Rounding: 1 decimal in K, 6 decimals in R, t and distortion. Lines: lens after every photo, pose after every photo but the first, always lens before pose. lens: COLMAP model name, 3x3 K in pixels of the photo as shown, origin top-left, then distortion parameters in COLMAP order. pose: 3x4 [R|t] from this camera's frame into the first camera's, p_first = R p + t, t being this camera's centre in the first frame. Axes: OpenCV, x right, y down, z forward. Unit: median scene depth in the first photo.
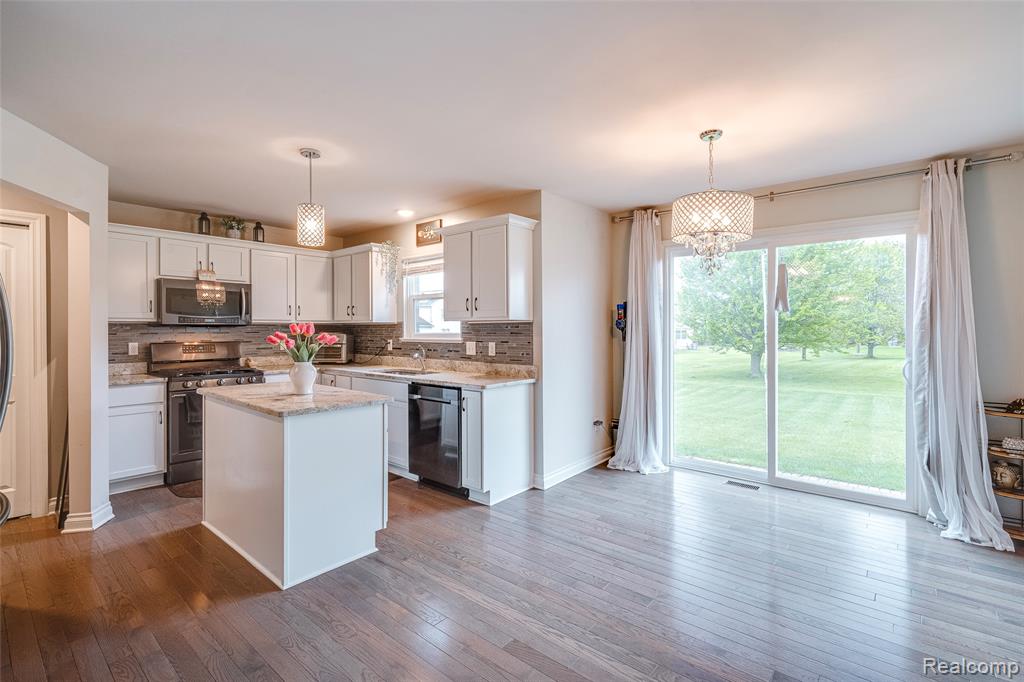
lens RADIAL K [[506.1, 0, 512.0], [0, 506.1, 341.0], [0, 0, 1]] dist [-0.000436, -0.000078]
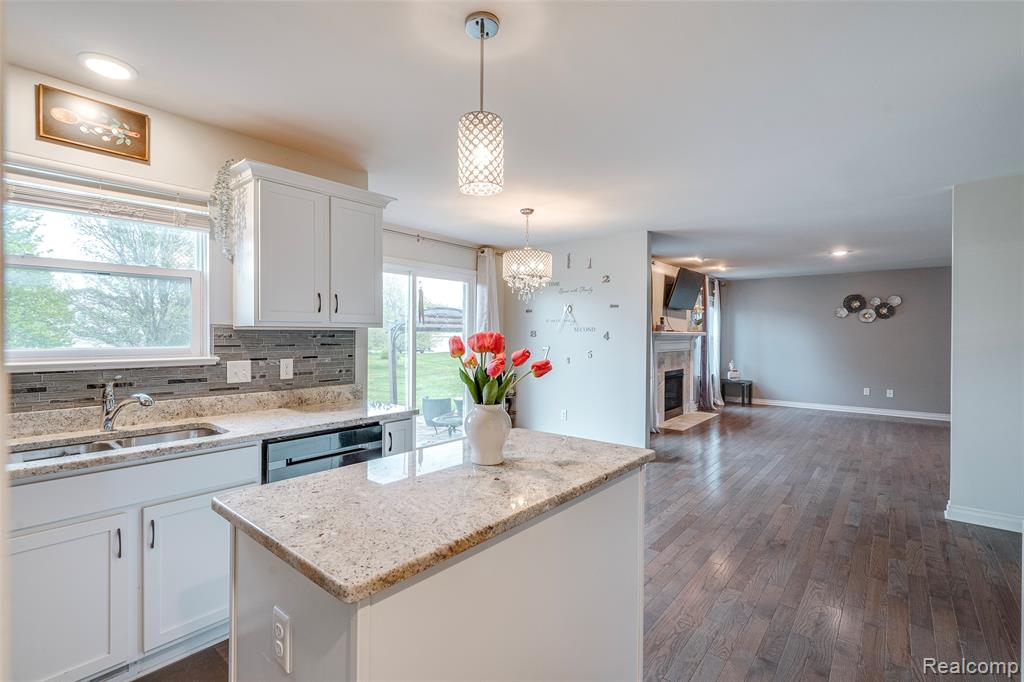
lens RADIAL K [[460.5, 0, 534.3], [0, 460.5, 338.4], [0, 0, 1]] dist [-0.001278, -0.000238]
pose [[-0.045229, -0.005460, 0.998962, -0.685895], [0.025621, 0.999650, 0.006624, -0.021055], [-0.998648, 0.025894, -0.045074, 0.719283]]
